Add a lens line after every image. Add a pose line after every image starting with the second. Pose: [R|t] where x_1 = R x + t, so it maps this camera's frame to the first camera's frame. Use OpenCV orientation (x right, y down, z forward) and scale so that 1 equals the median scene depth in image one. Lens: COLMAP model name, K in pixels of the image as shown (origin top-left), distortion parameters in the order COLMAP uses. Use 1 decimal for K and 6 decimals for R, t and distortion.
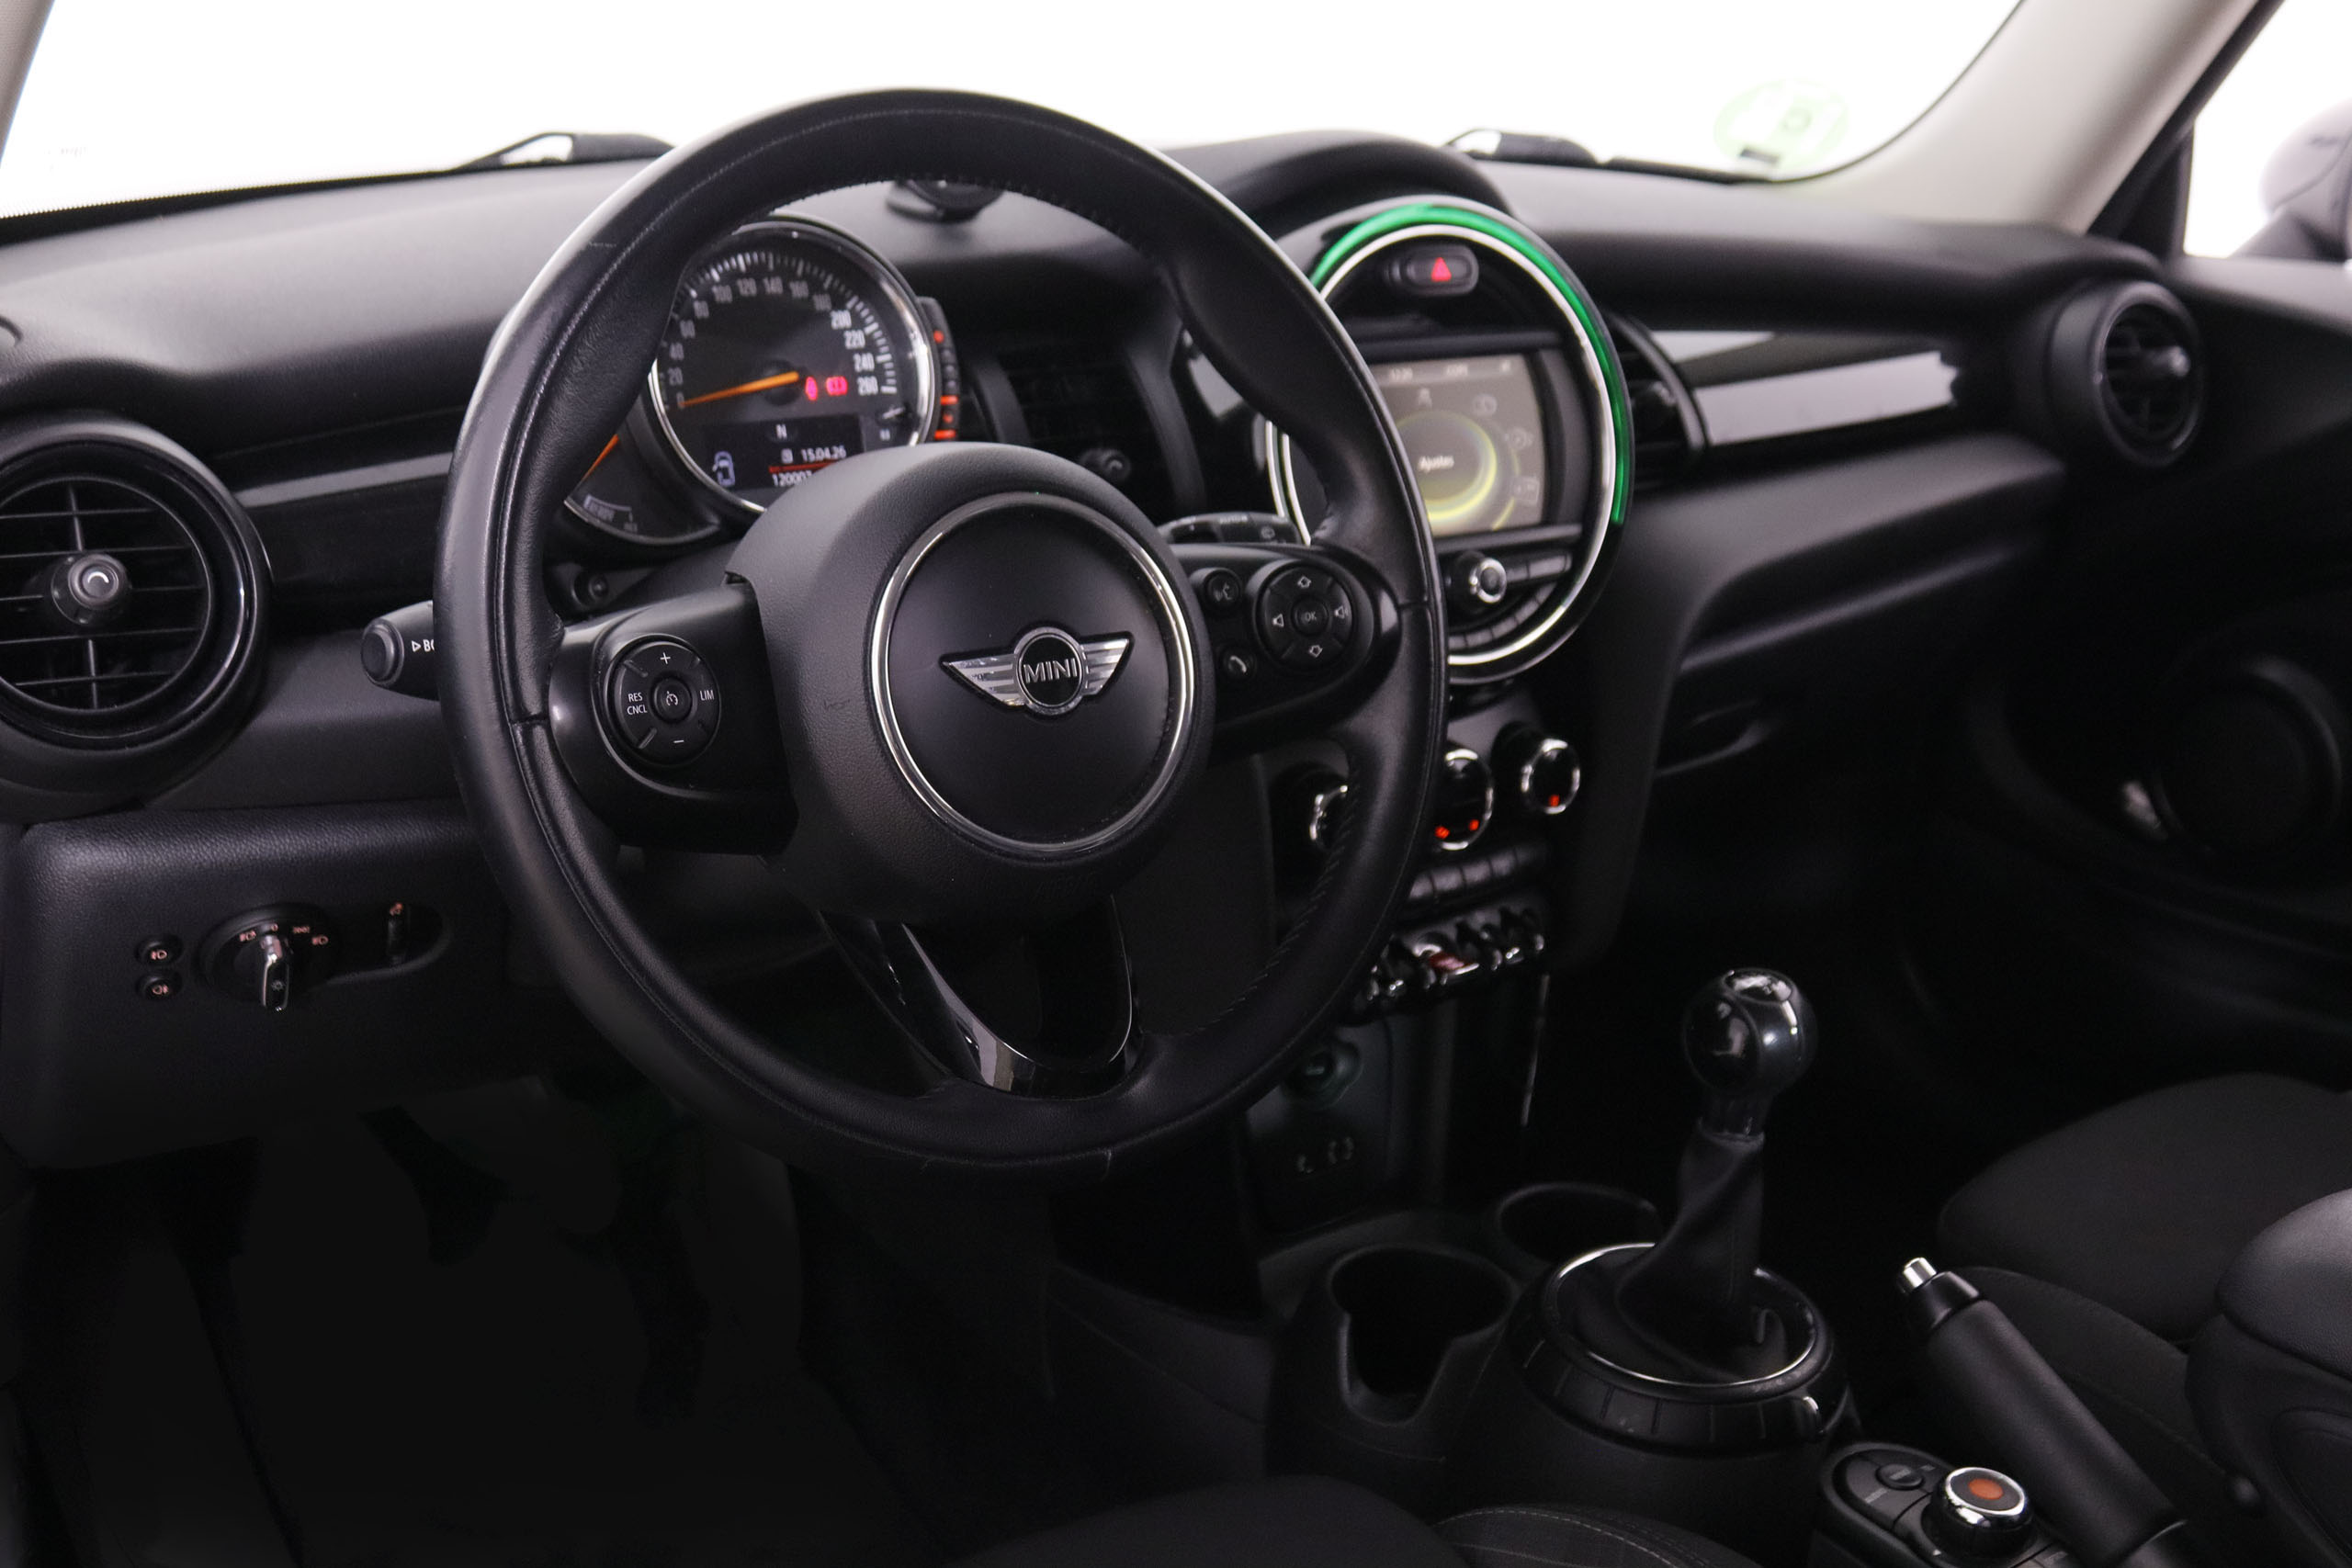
lens RADIAL K [[2447.4, 0, 1236.2], [0, 2447.4, 785.2], [0, 0, 1]] dist [-0.046050, 0.003971]
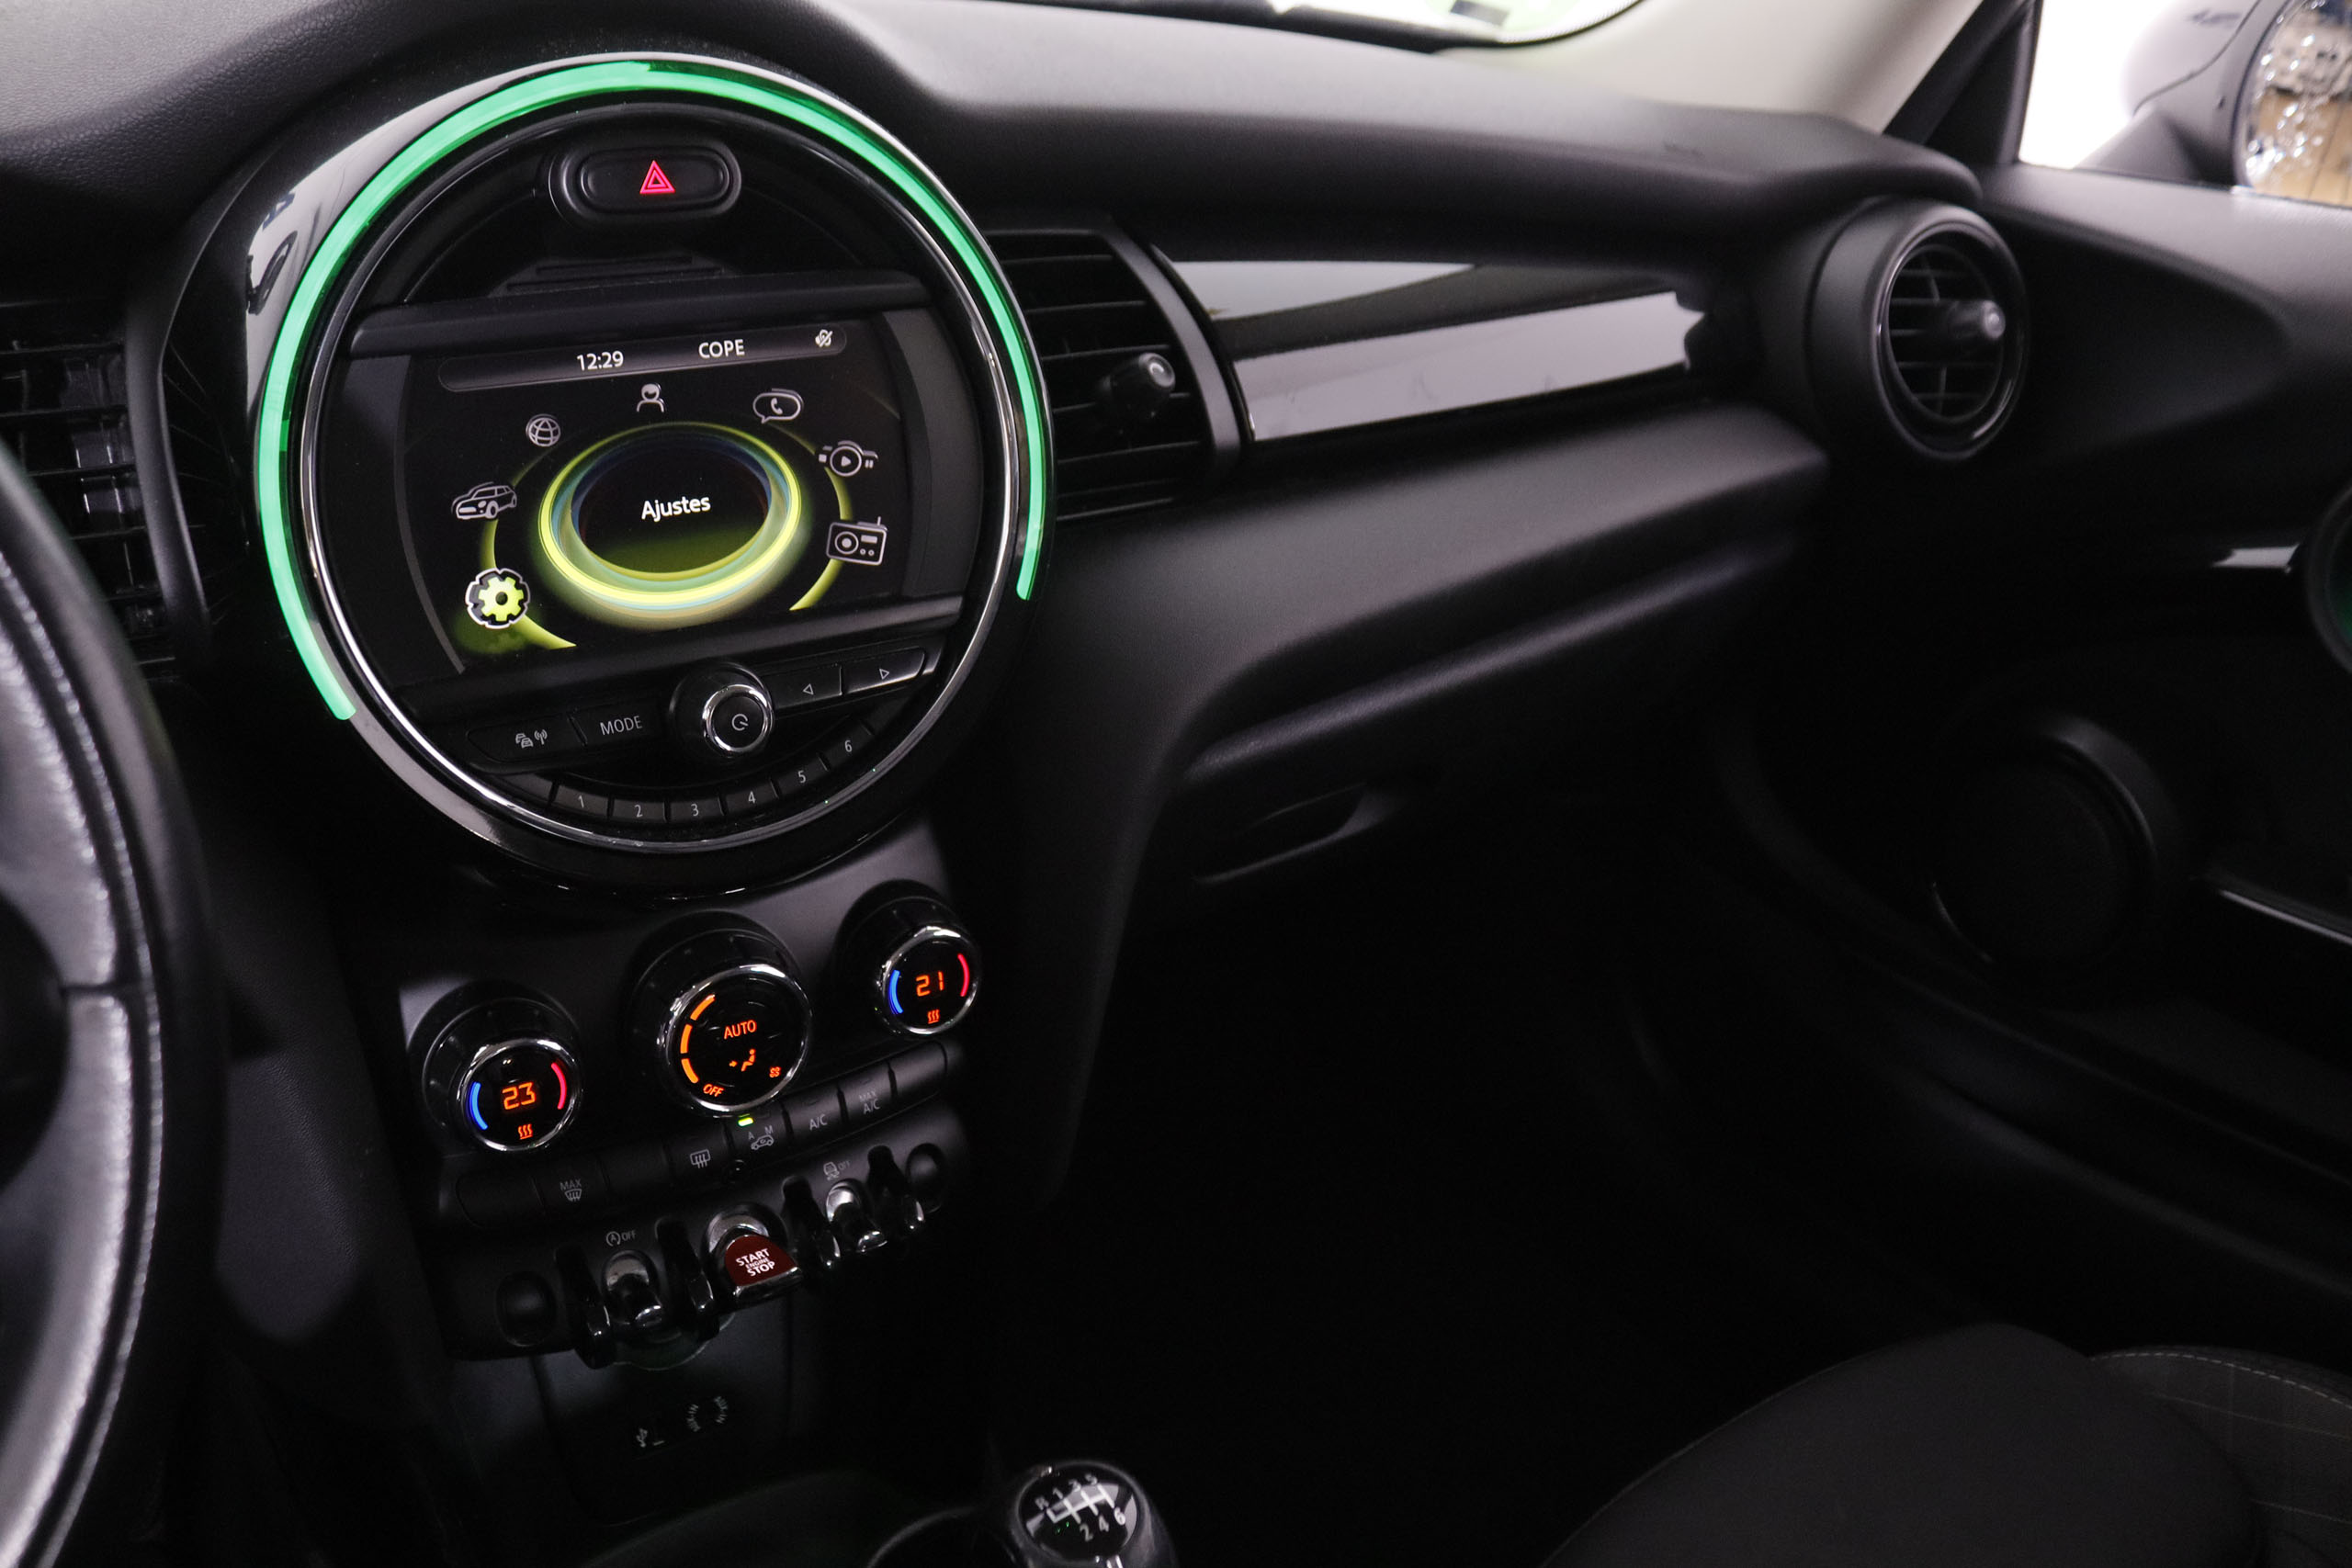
lens RADIAL K [[1971.9, 0, 1176.0], [0, 1971.9, 784.0], [0, 0, 1]] dist [-0.145519, 0.106136]
pose [[0.998413, 0.040907, -0.038712, 0.186409], [-0.035829, 0.991654, 0.123849, -0.106441], [0.043455, -0.122265, 0.991546, 0.437889]]
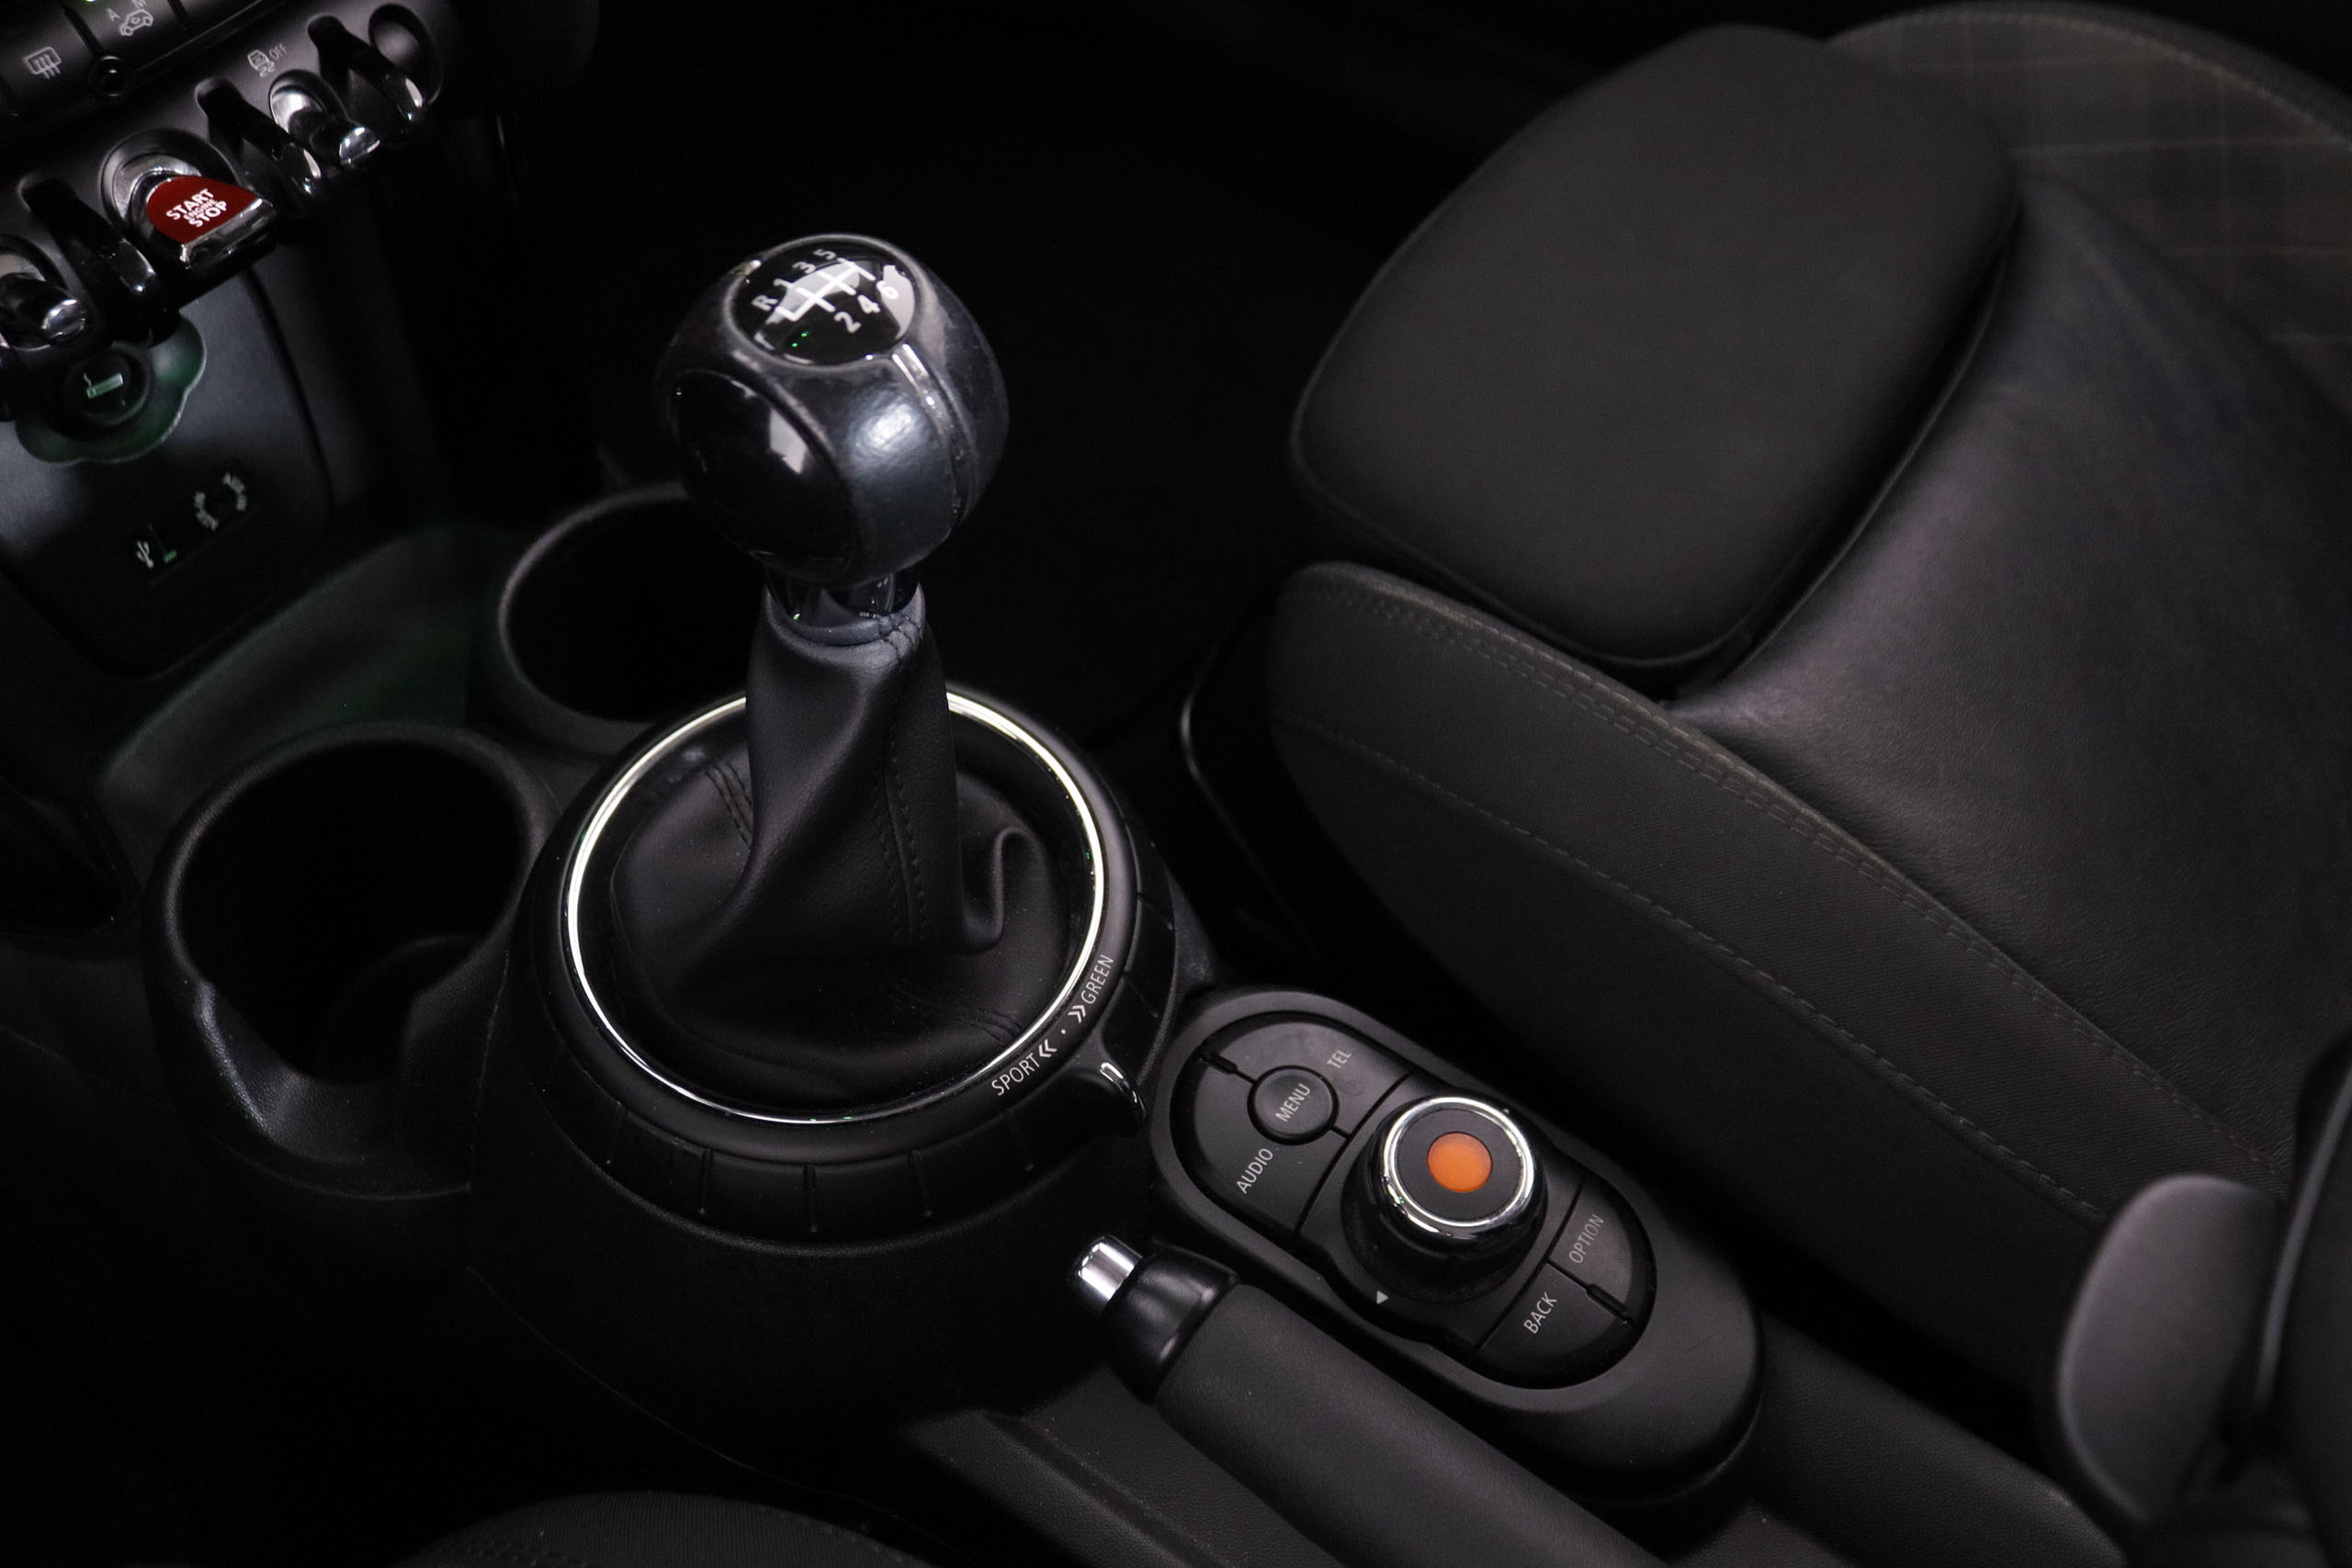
lens RADIAL K [[1971.9, 0, 1176.0], [0, 1971.9, 784.0], [0, 0, 1]] dist [-0.145519, 0.106136]
pose [[0.954146, -0.246866, 0.169298, 0.149501], [0.111074, 0.817177, 0.565584, -0.014104], [-0.277969, -0.520845, 0.807127, 0.539875]]
